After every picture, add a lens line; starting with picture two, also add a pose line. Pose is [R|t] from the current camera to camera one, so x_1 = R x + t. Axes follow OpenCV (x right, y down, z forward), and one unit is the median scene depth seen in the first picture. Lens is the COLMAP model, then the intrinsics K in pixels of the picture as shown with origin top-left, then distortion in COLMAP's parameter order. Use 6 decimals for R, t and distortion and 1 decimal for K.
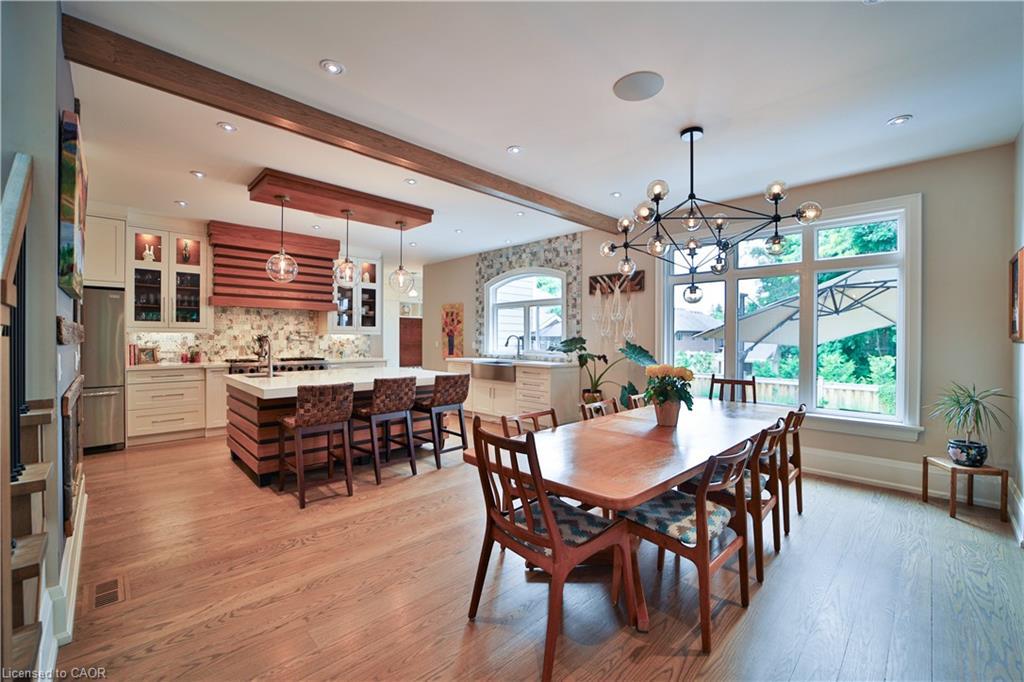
lens RADIAL K [[424.5, 0, 515.1], [0, 424.5, 338.4], [0, 0, 1]] dist [-0.041237, 0.011405]
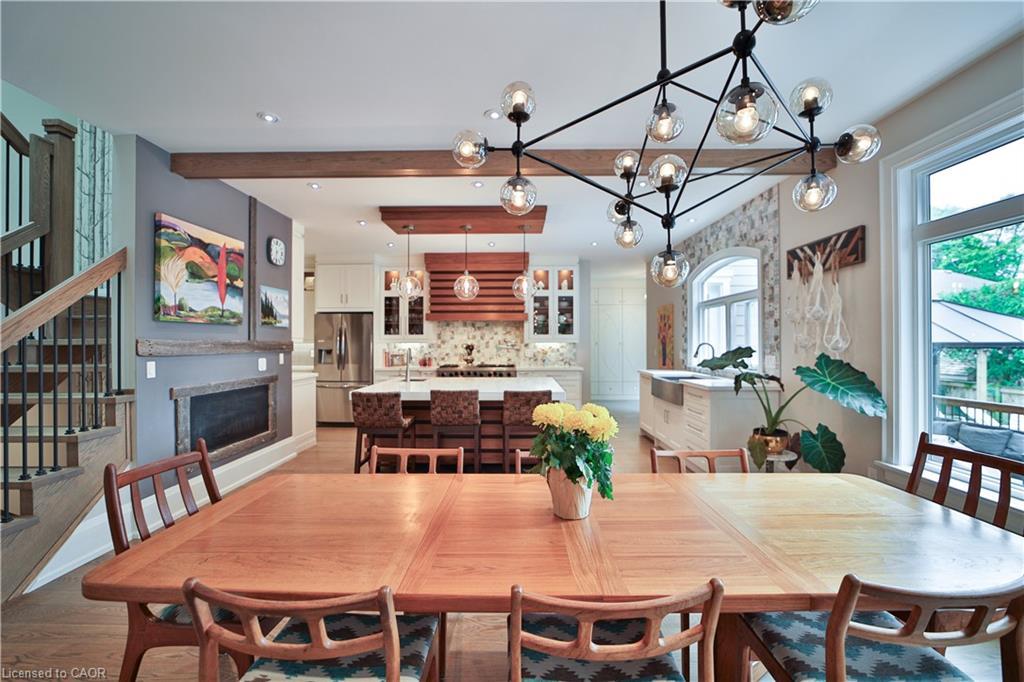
lens RADIAL K [[429.1, 0, 512.0], [0, 429.1, 341.0], [0, 0, 1]] dist [-0.040580, 0.011678]
pose [[0.701016, -0.008665, -0.713093, 0.325323], [0.005265, 0.999962, -0.006974, -0.008007], [0.713126, 0.001134, 0.701035, 0.252316]]
